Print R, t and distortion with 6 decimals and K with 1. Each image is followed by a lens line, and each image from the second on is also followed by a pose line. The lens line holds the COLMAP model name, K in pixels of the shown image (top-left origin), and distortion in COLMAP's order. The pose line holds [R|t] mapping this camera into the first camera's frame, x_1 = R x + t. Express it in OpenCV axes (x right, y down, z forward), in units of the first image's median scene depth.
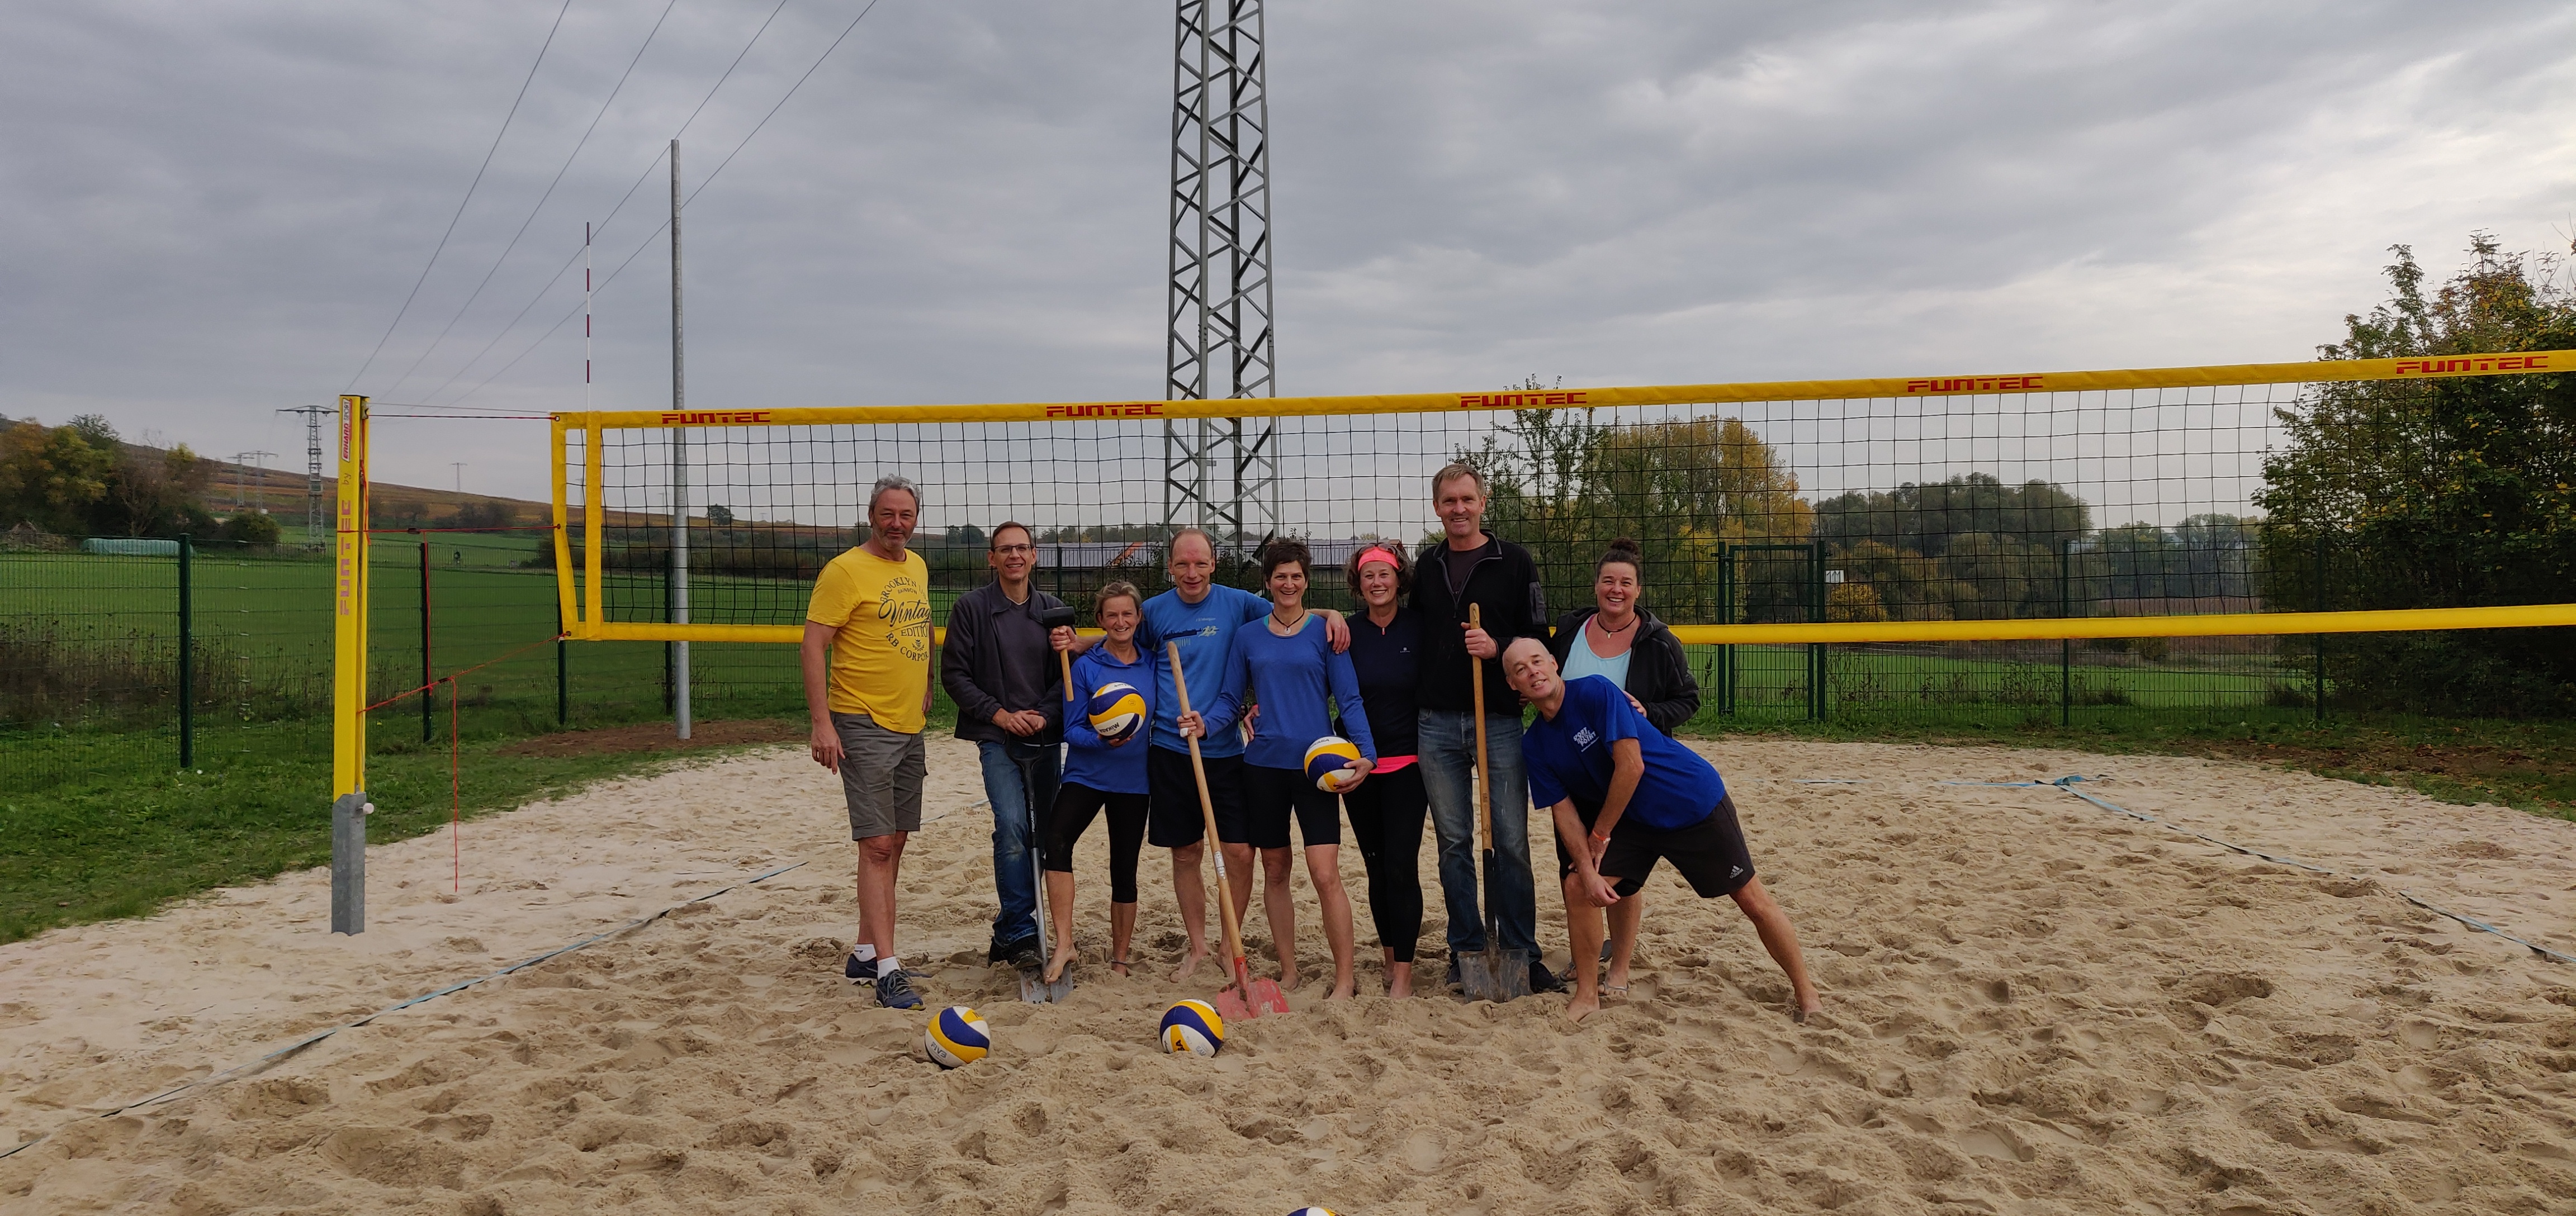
lens RADIAL K [[2007.0, 0, 1270.5], [0, 2007.0, 630.2], [0, 0, 1]] dist [0.016331, 0.000209]
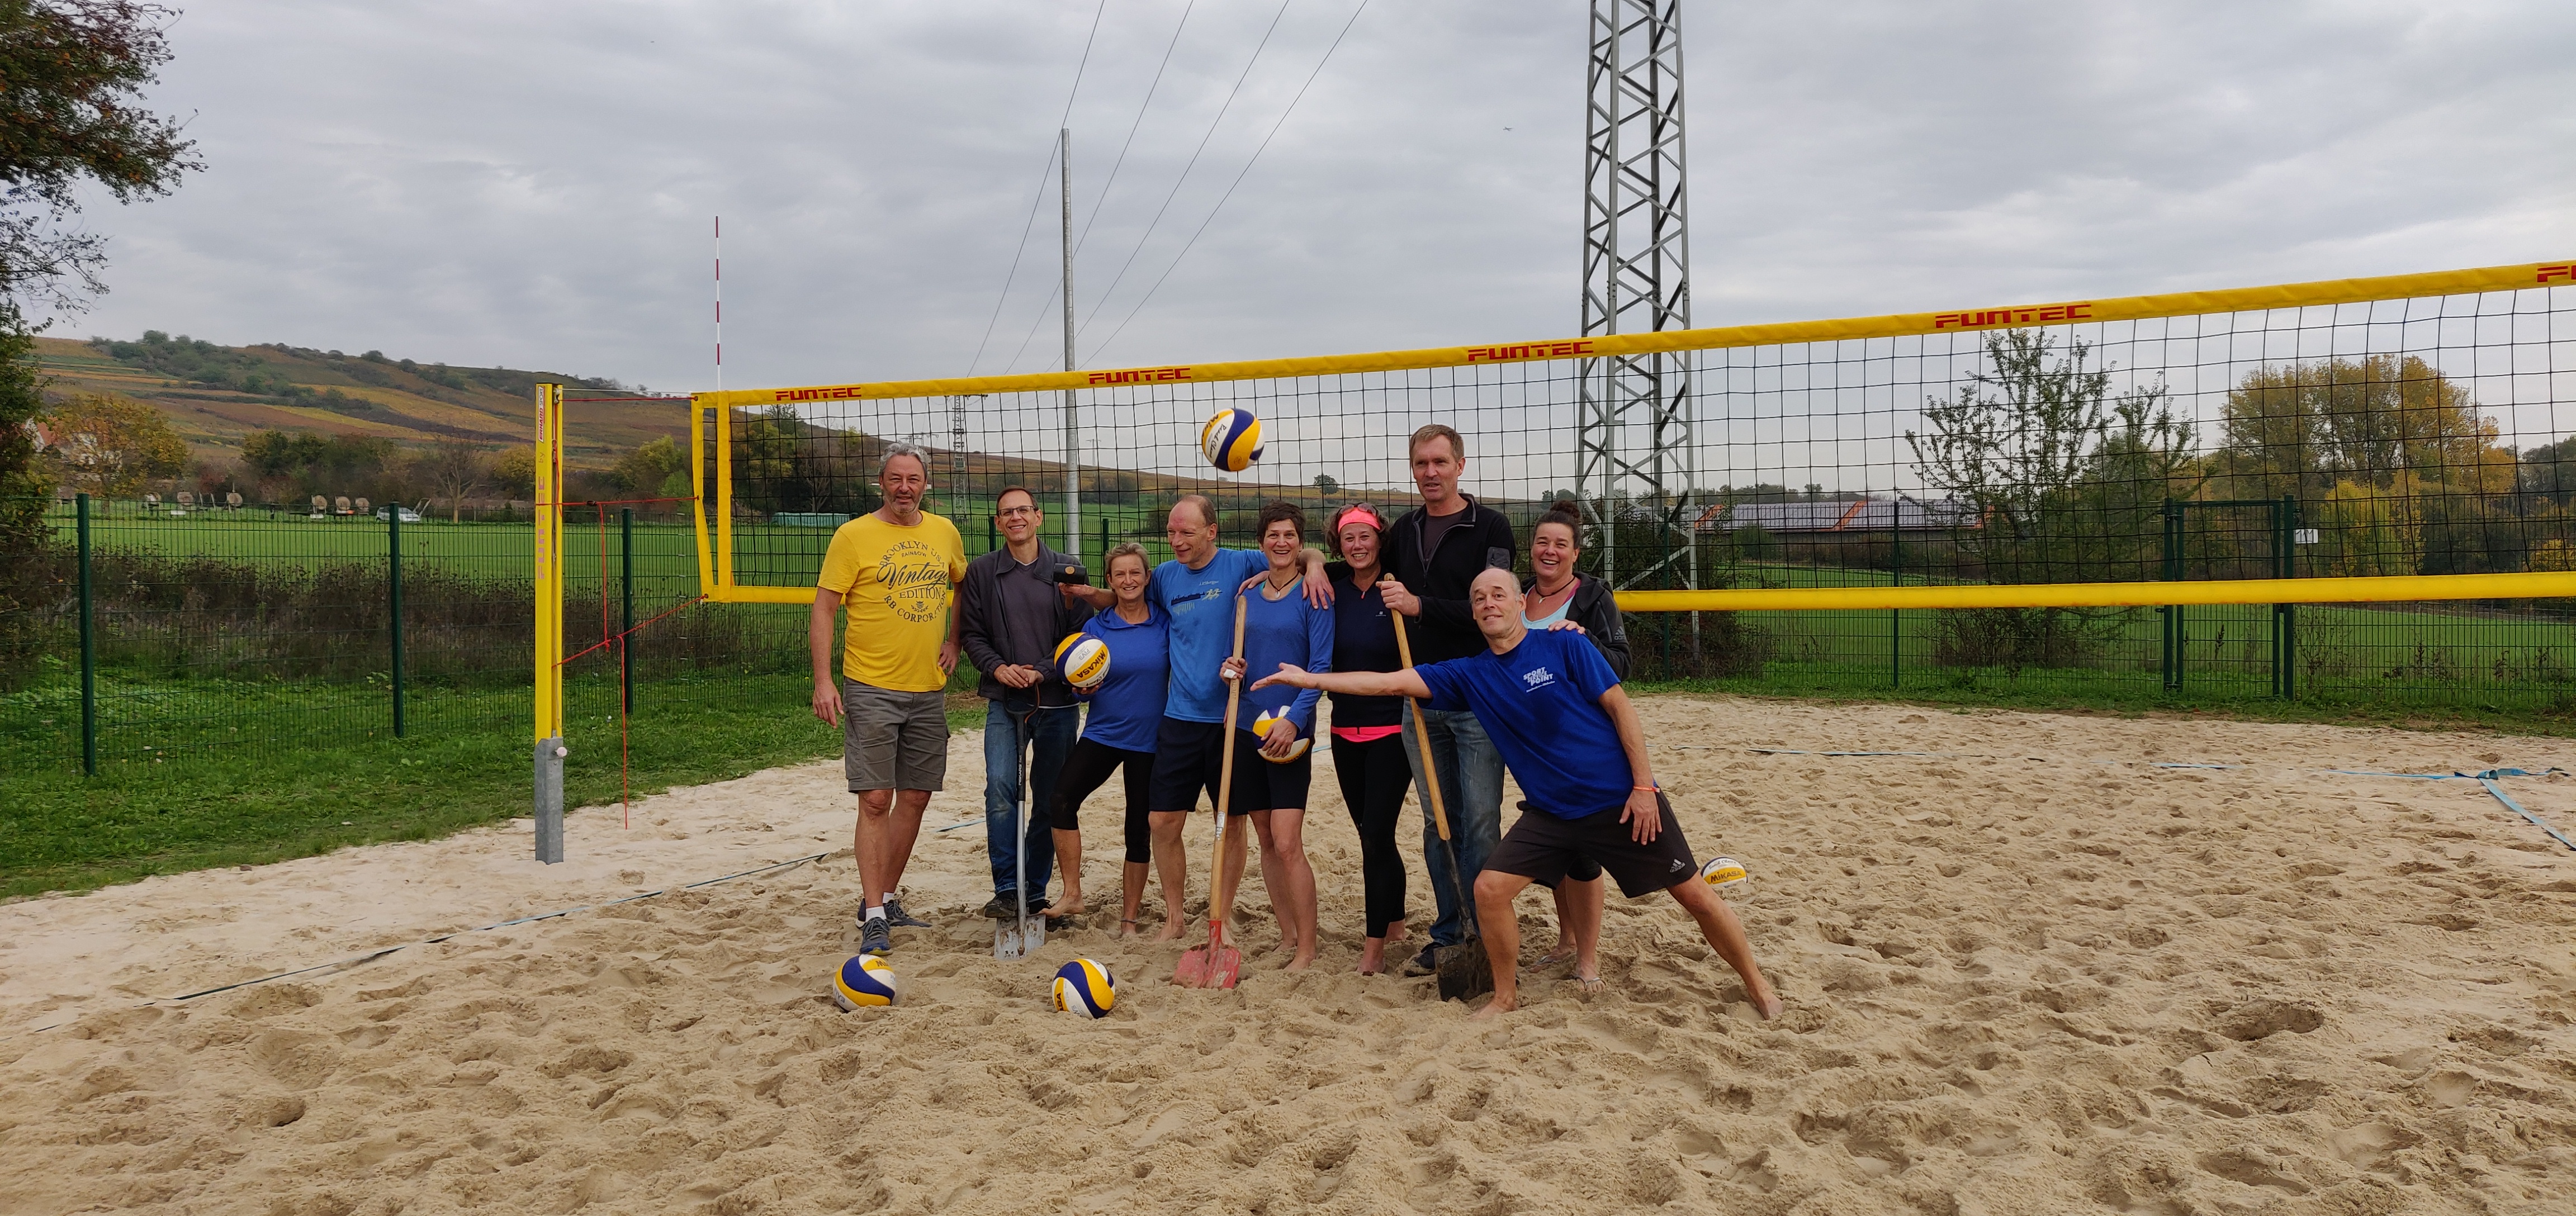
lens RADIAL K [[2007.0, 0, 1270.2], [0, 2007.0, 611.4], [0, 0, 1]] dist [0.016331, 0.000209]
pose [[0.953809, 0.004720, -0.300377, 0.100716], [-0.002235, 0.999960, 0.008616, 0.000031], [0.300406, -0.007546, 0.953782, 0.020094]]
